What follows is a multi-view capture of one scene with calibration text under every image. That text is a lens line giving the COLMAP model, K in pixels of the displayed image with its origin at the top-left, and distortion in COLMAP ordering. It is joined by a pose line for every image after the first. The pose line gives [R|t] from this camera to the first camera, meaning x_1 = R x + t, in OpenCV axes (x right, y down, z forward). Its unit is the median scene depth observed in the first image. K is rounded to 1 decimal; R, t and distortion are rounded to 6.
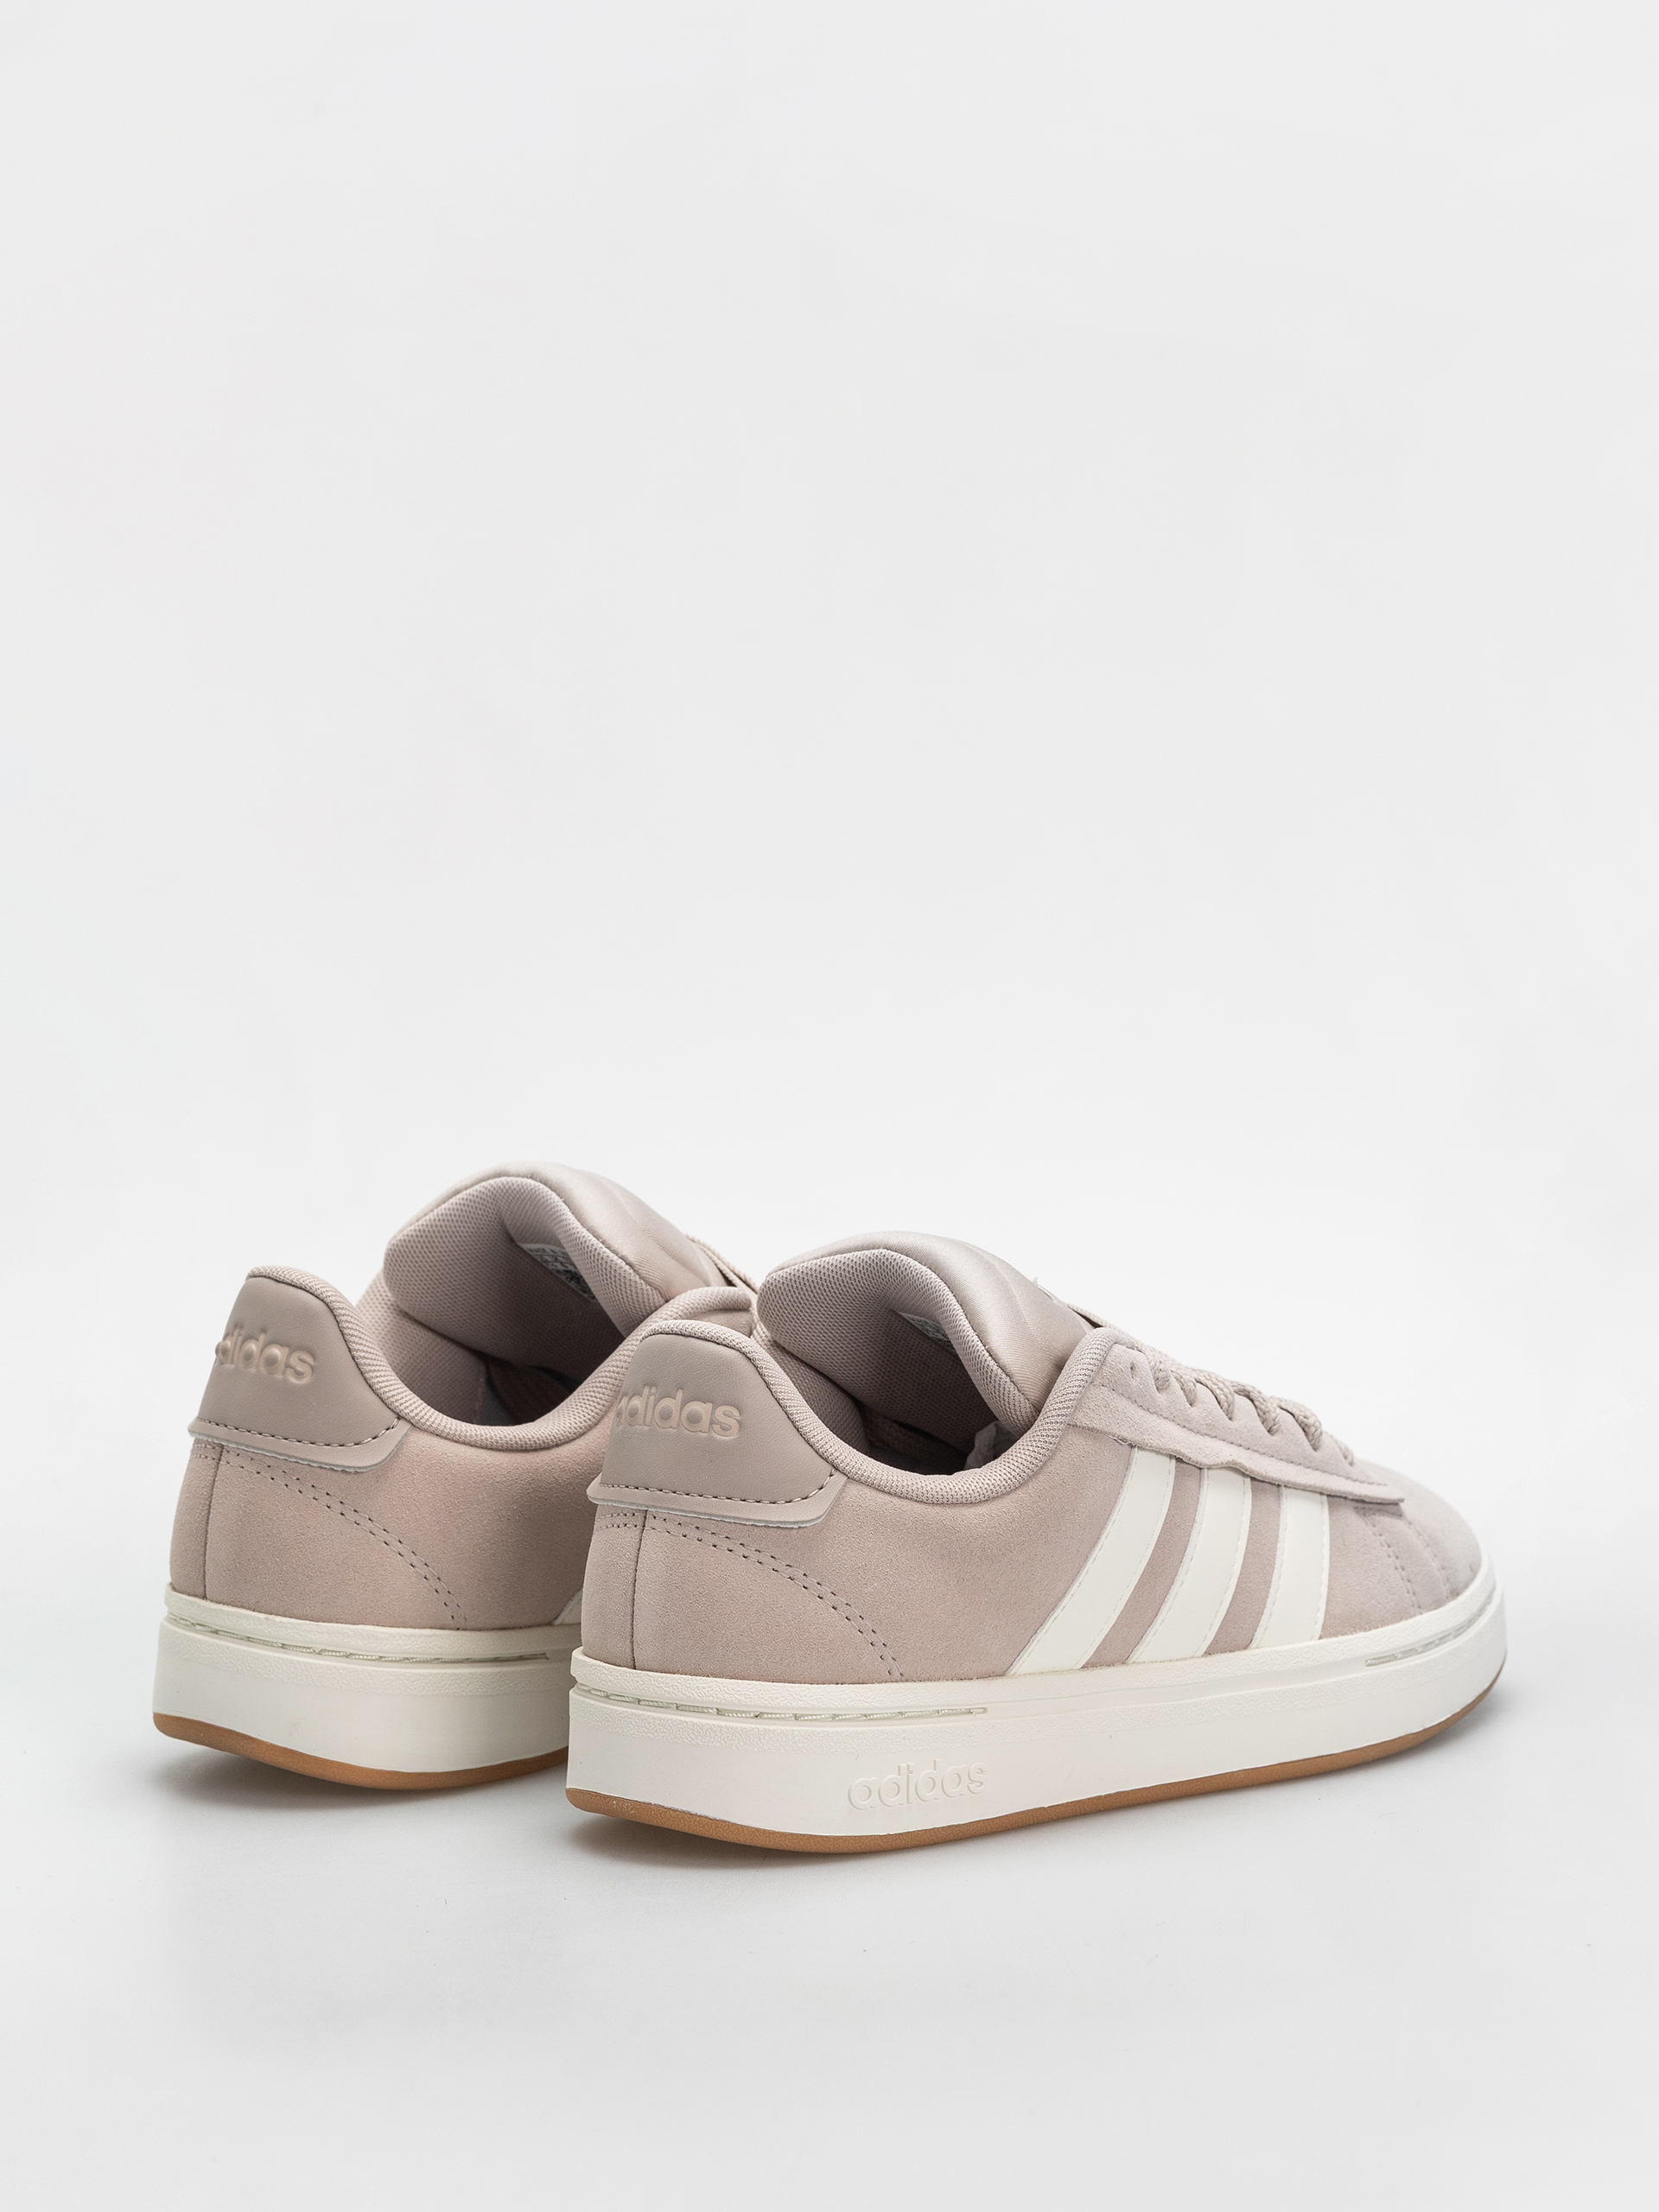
lens RADIAL K [[7098.4, 0, 829.5], [0, 7098.4, 1106.0], [0, 0, 1]] dist [0.026233, 0.977221]
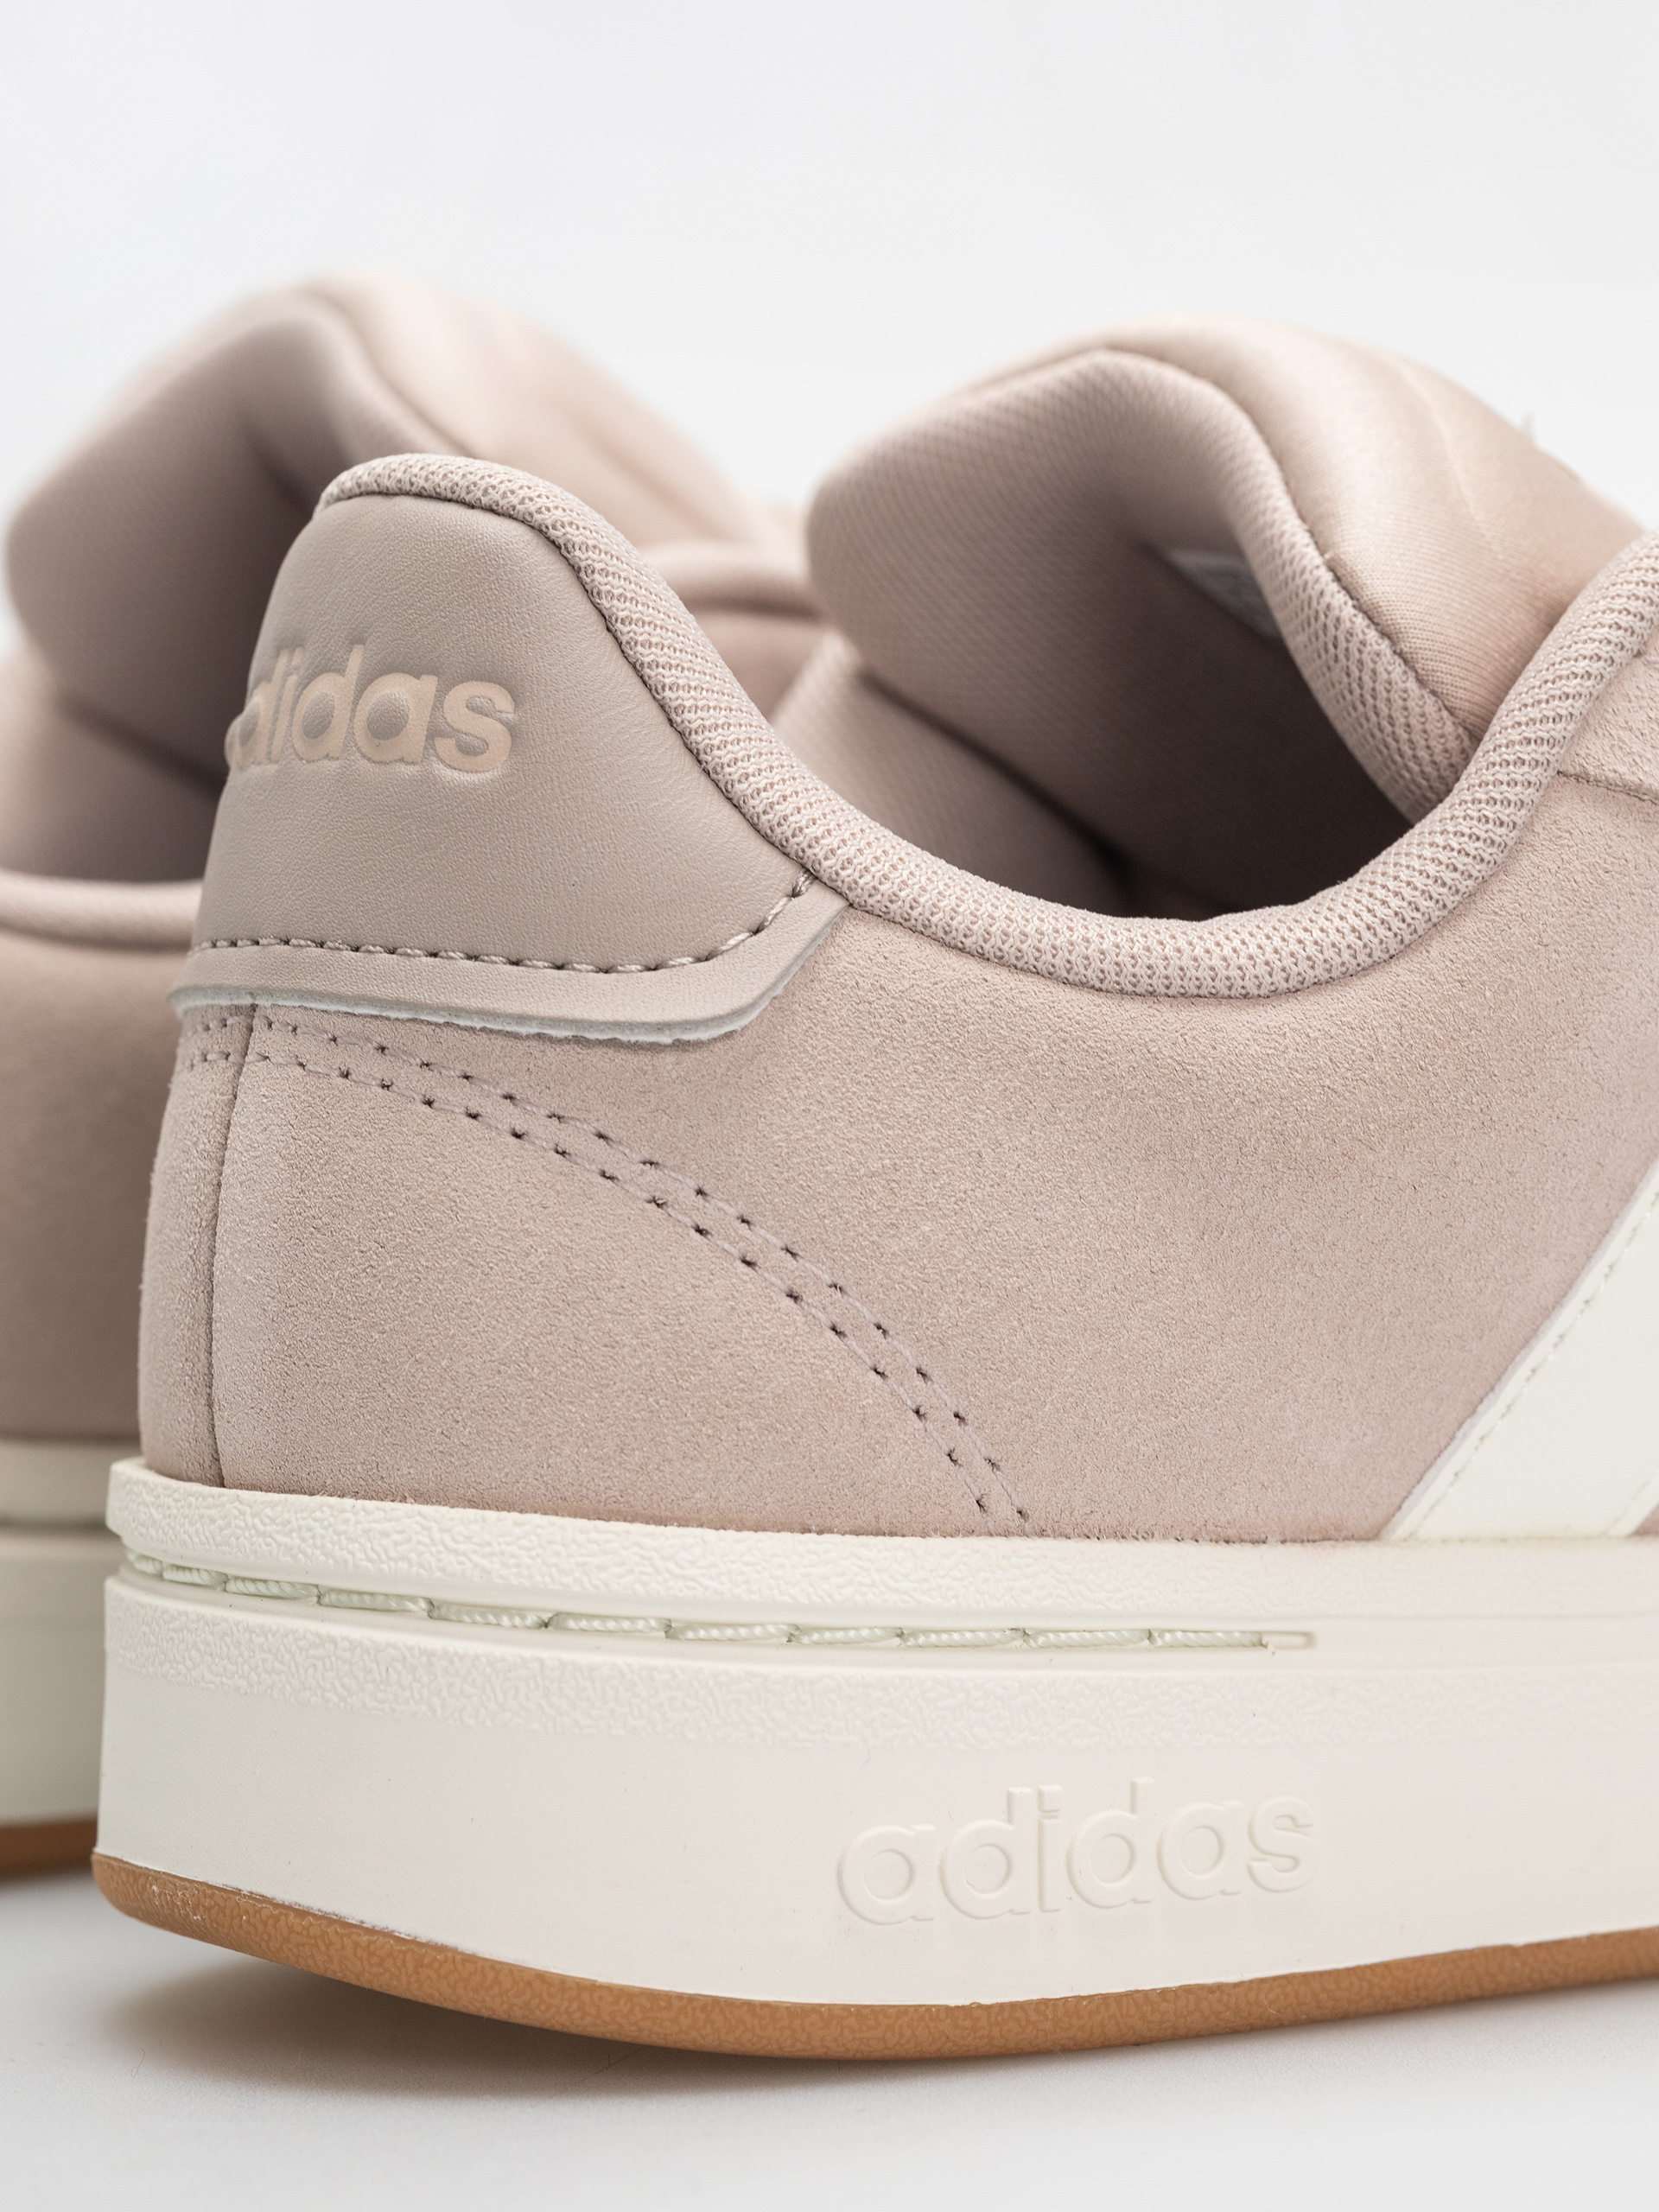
lens RADIAL K [[7098.4, 0, 829.5], [0, 7098.4, 1106.0], [0, 0, 1]] dist [0.026233, 0.977221]
pose [[0.980453, -0.002801, -0.196732, 0.065943], [-0.006864, 0.998803, -0.048431, 0.077421], [0.196632, 0.048835, 0.979260, 0.679308]]
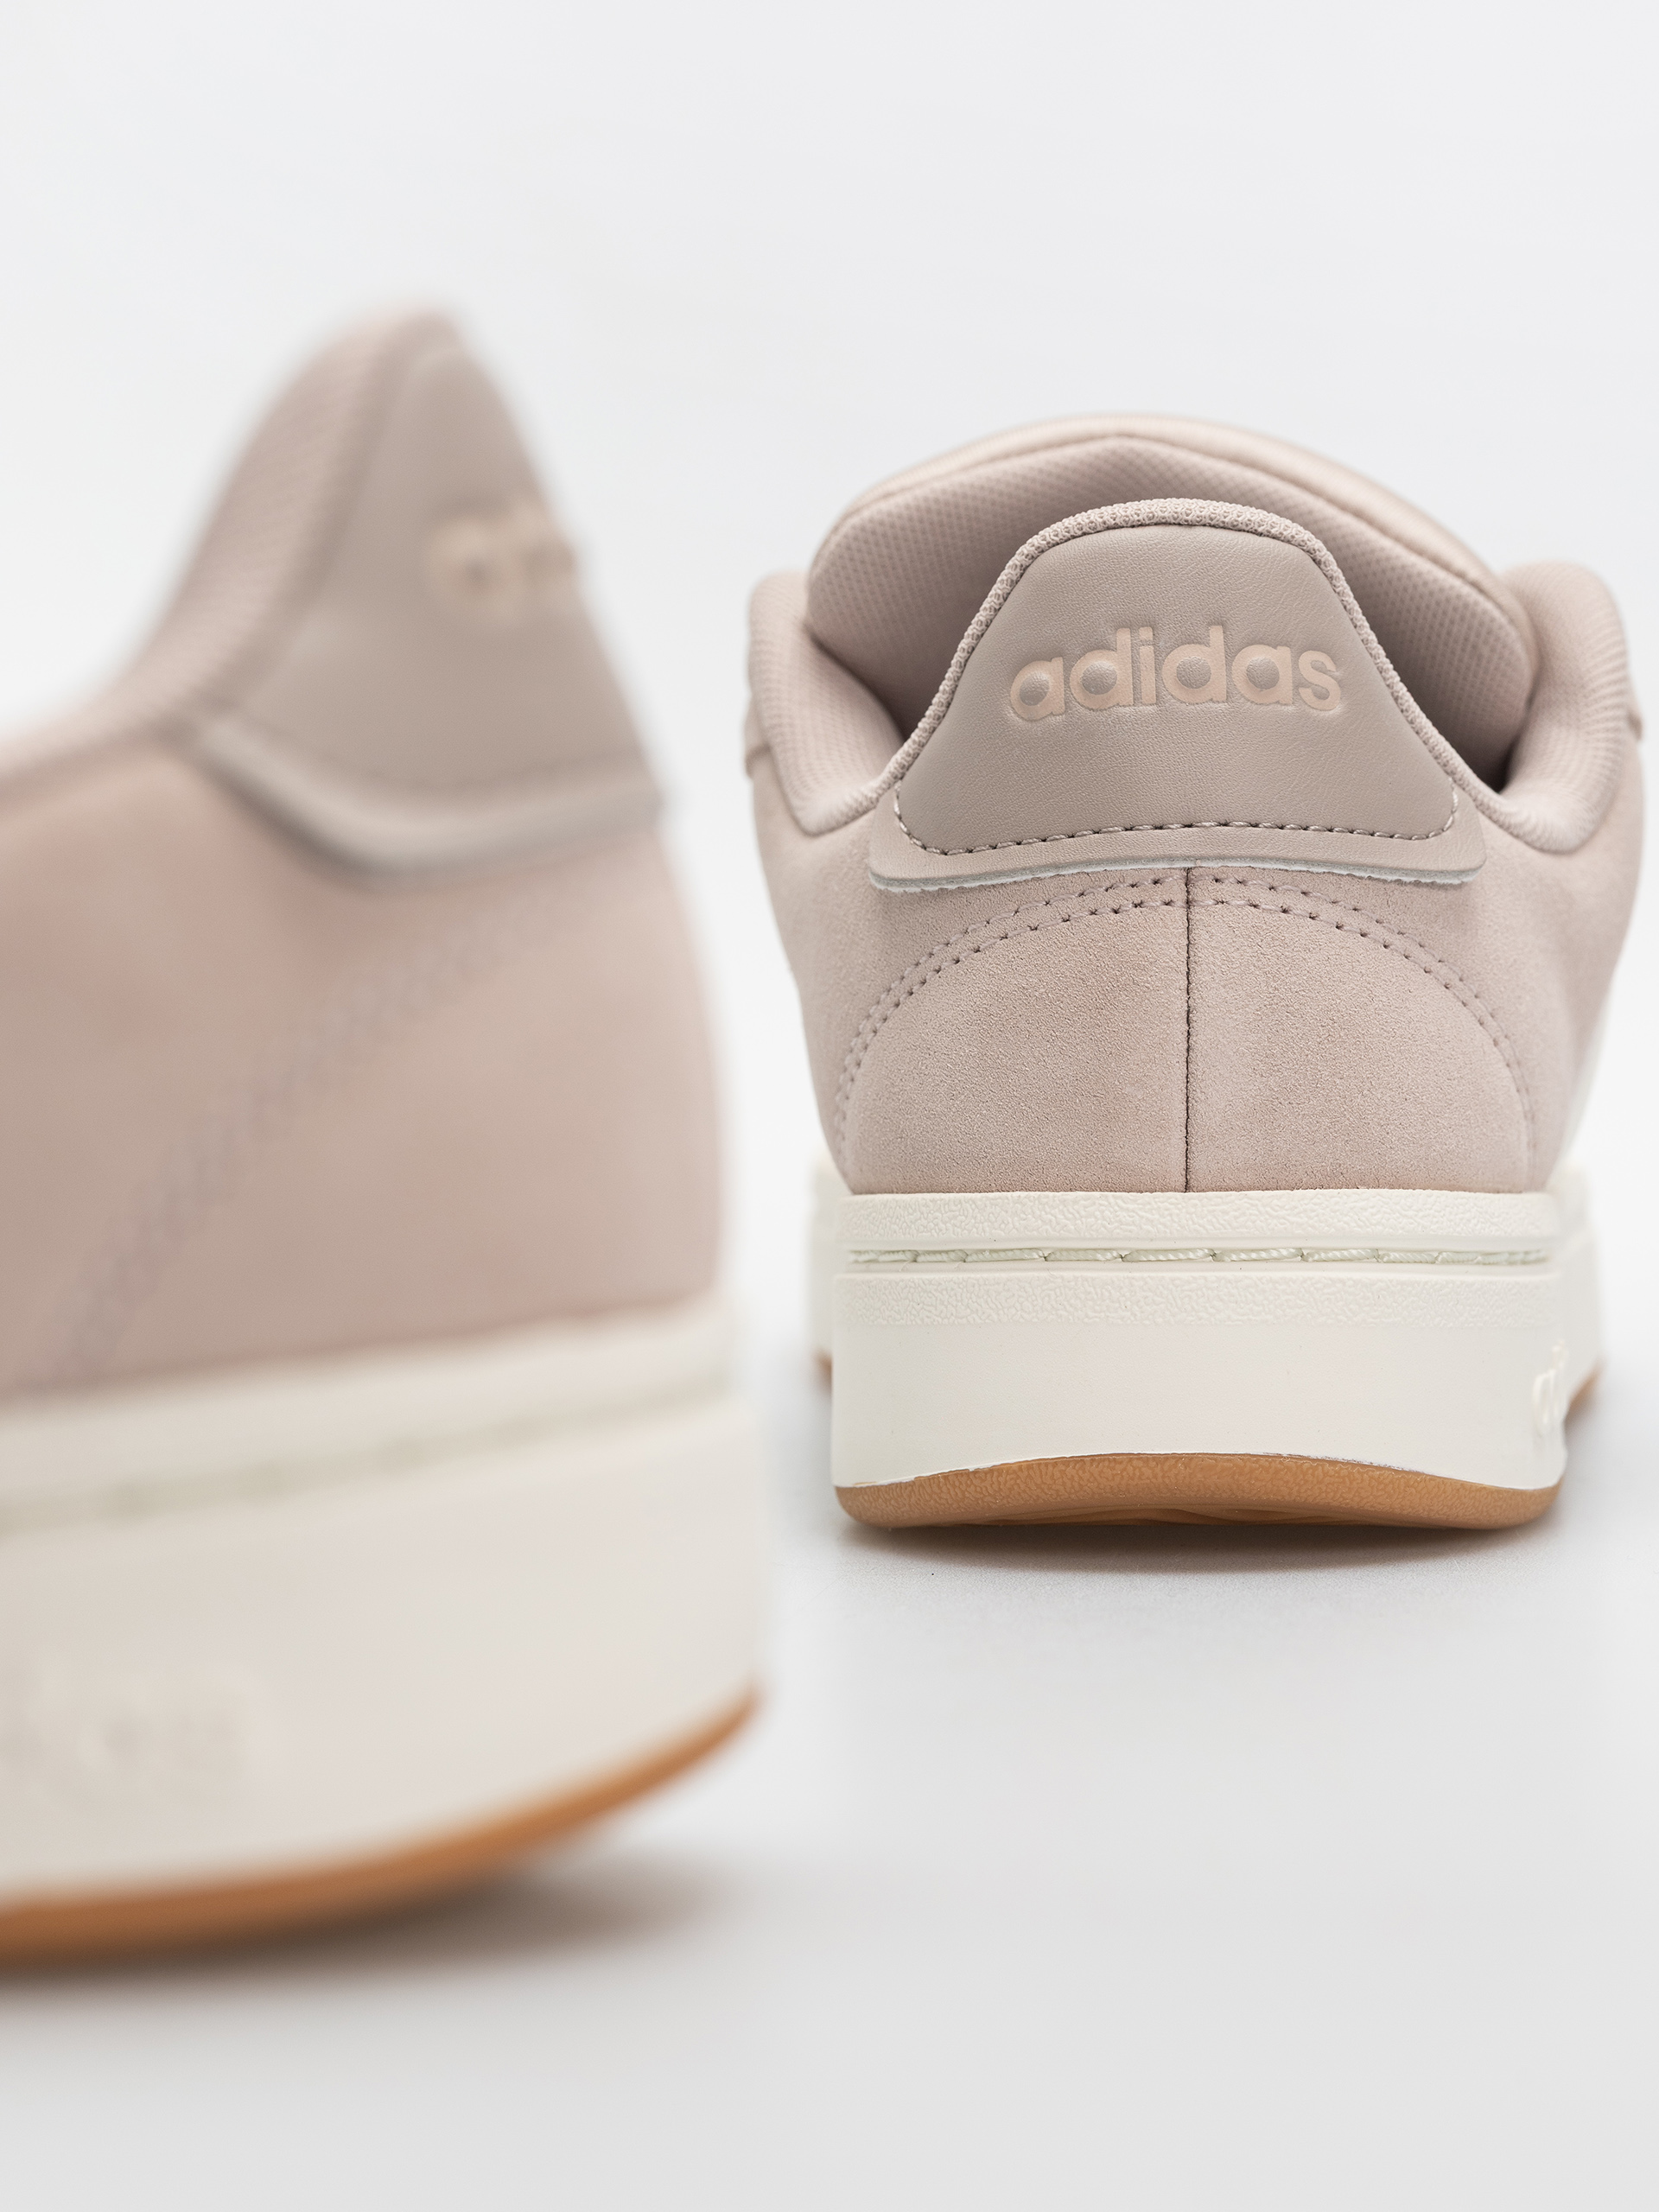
lens RADIAL K [[7098.4, 0, 829.5], [0, 7098.4, 1106.0], [0, 0, 1]] dist [0.026233, 0.977221]
pose [[0.742740, -0.048743, 0.667804, -0.374229], [0.081336, 0.996529, -0.017727, 0.079986], [-0.664622, 0.067484, 0.744126, 0.650070]]
